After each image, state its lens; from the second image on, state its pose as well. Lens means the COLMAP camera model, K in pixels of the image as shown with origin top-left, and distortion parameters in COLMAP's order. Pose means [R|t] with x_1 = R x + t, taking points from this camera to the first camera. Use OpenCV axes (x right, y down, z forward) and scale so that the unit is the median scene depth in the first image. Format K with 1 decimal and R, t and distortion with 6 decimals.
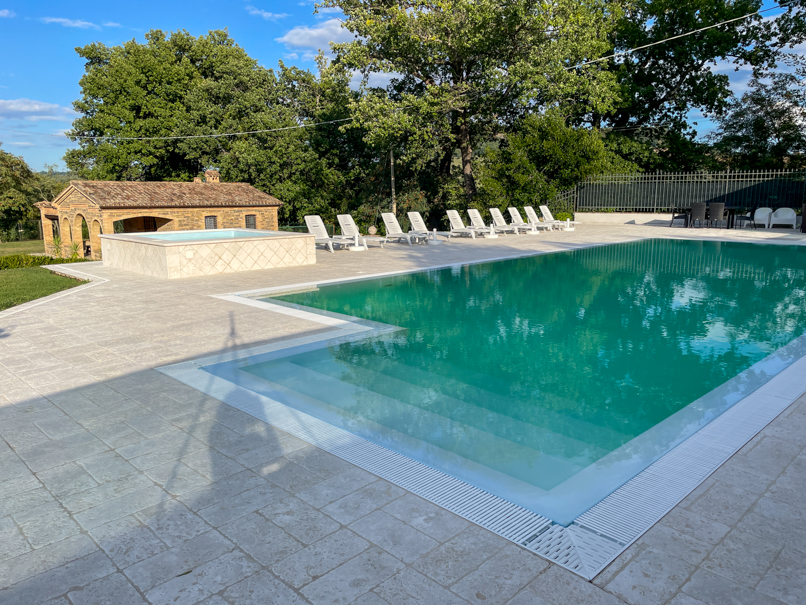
lens RADIAL K [[583.4, 0, 403.0], [0, 583.4, 302.5], [0, 0, 1]] dist [0.009827, -0.006841]
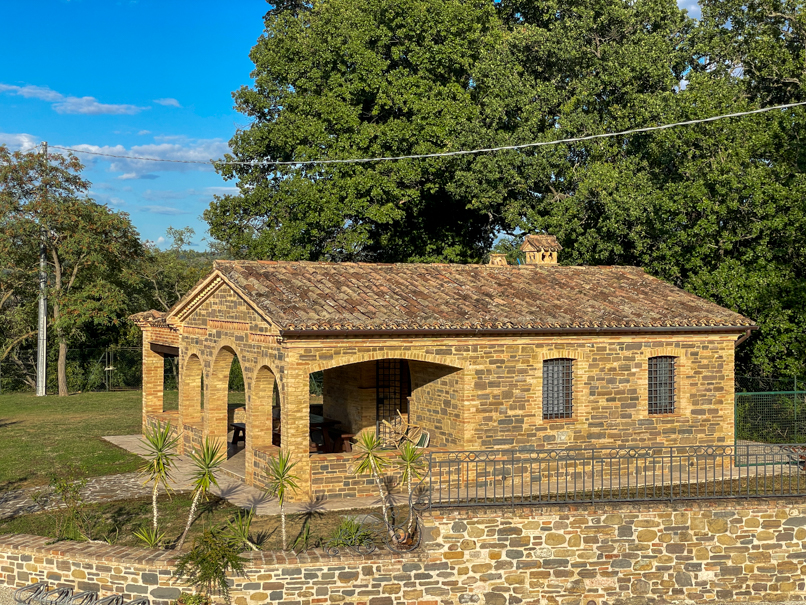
lens RADIAL K [[1209.6, 0, 403.0], [0, 1209.6, 302.5], [0, 0, 1]] dist [0.032606, 0.054331]
pose [[0.938309, 0.011536, -0.345606, -0.125791], [-0.071416, 0.984361, -0.161035, -0.043910], [0.338343, 0.175782, 0.924459, 0.221186]]
